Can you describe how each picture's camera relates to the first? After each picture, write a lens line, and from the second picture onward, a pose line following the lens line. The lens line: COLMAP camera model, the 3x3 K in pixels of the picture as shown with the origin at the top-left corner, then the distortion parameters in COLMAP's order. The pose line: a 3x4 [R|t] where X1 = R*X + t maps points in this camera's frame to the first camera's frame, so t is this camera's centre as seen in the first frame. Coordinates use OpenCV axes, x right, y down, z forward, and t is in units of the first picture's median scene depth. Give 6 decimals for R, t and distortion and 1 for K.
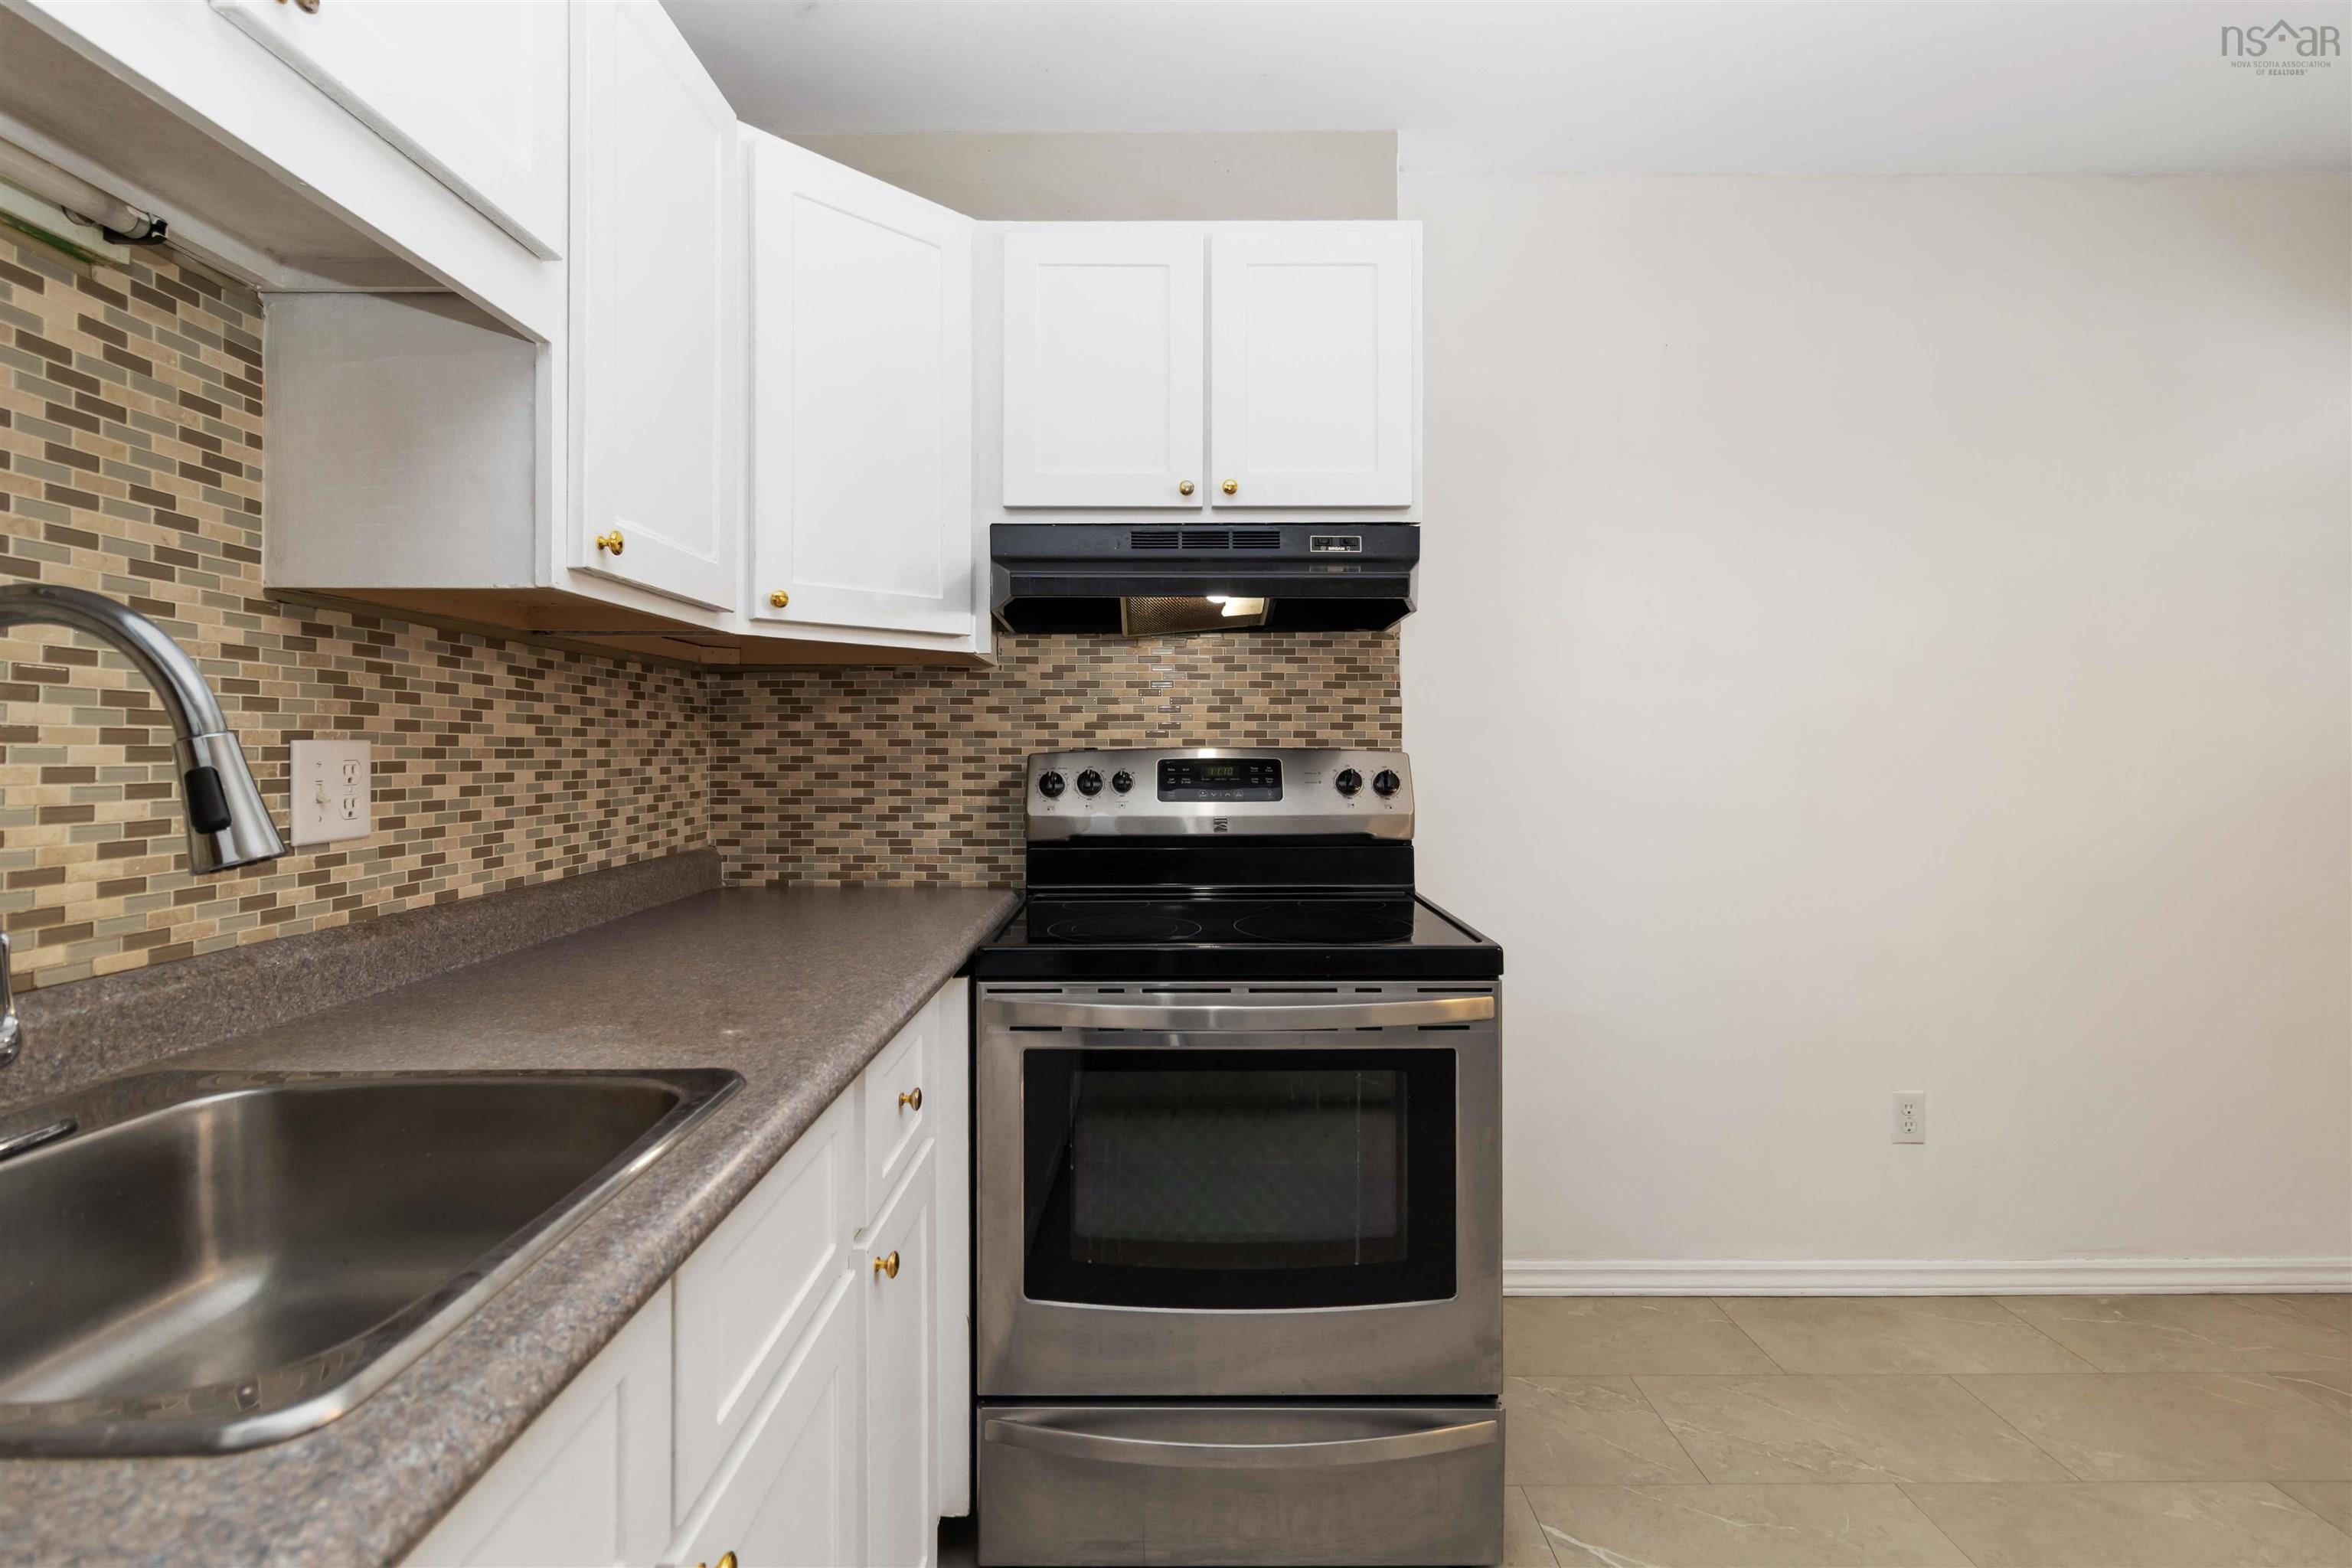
lens RADIAL K [[1119.0, 0, 1091.2], [0, 1119.0, 743.0], [0, 0, 1]] dist [-0.001144, -0.000614]
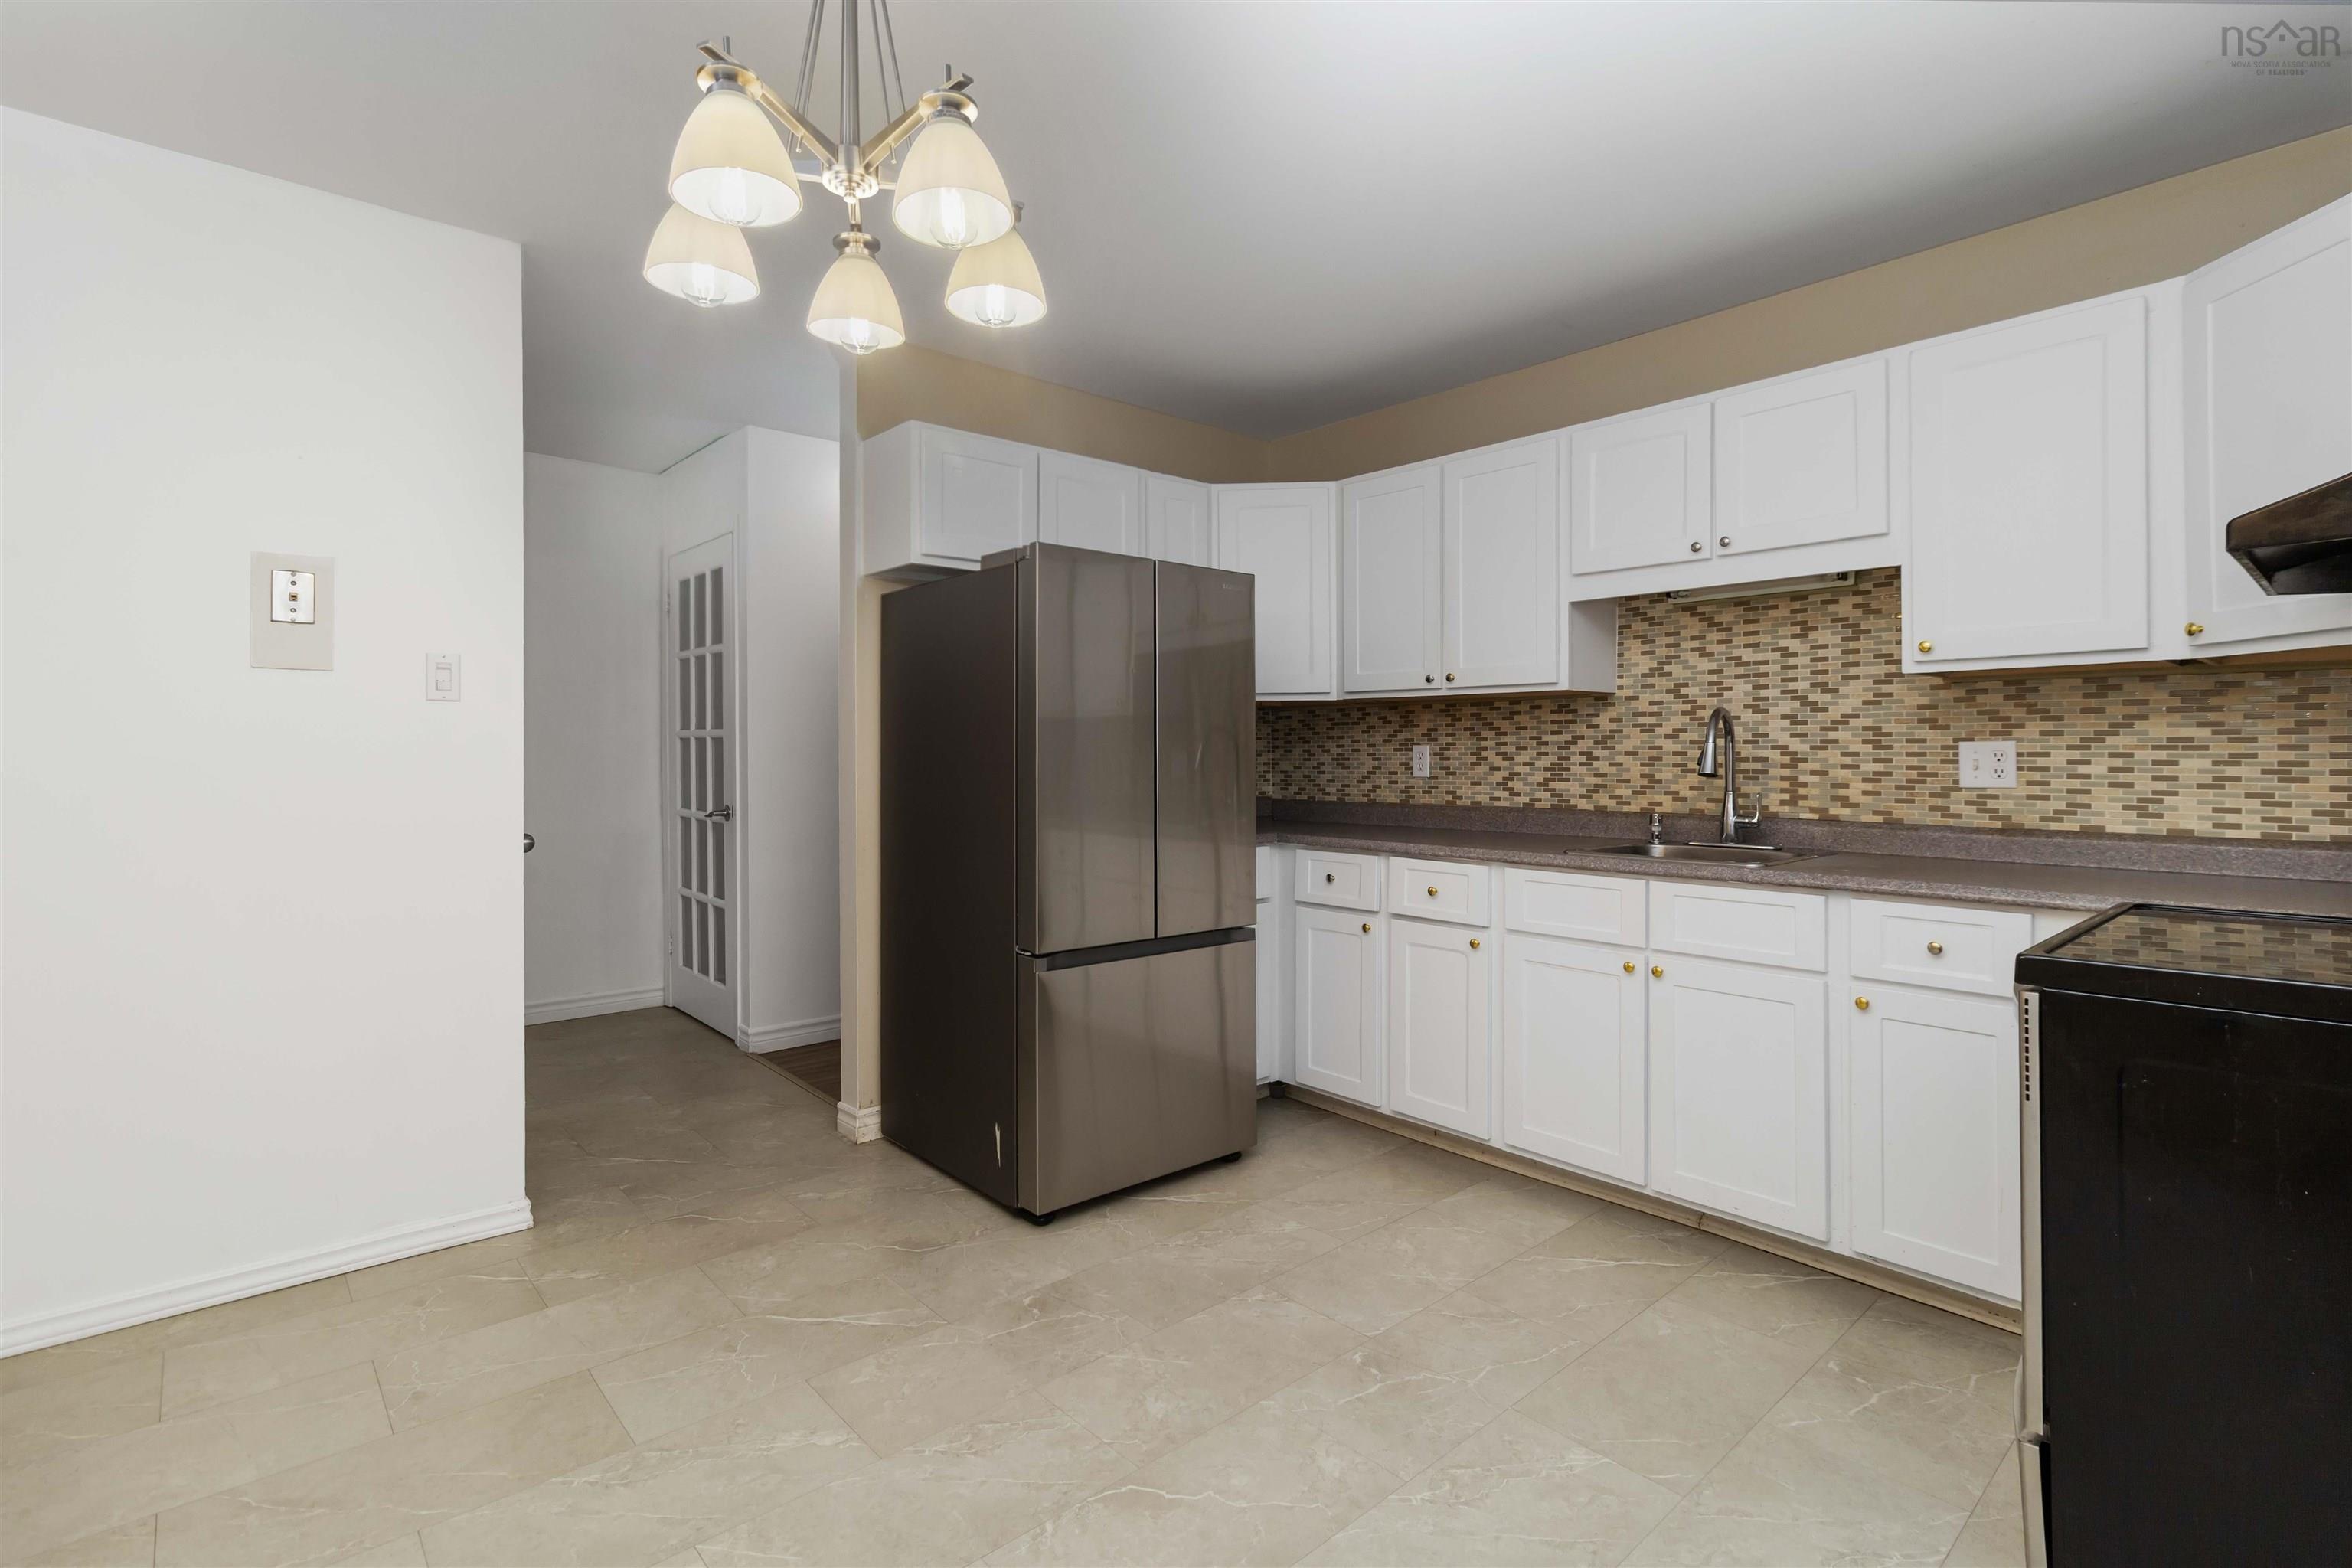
lens RADIAL K [[1054.2, 0, 1120.1], [0, 1054.2, 753.0], [0, 0, 1]] dist [0.001182, -0.000053]
pose [[-0.766934, 0.002889, -0.641720, 1.163778], [0.005149, 0.999985, -0.001653, 0.008905], [0.641705, -0.004572, -0.766938, 0.900367]]
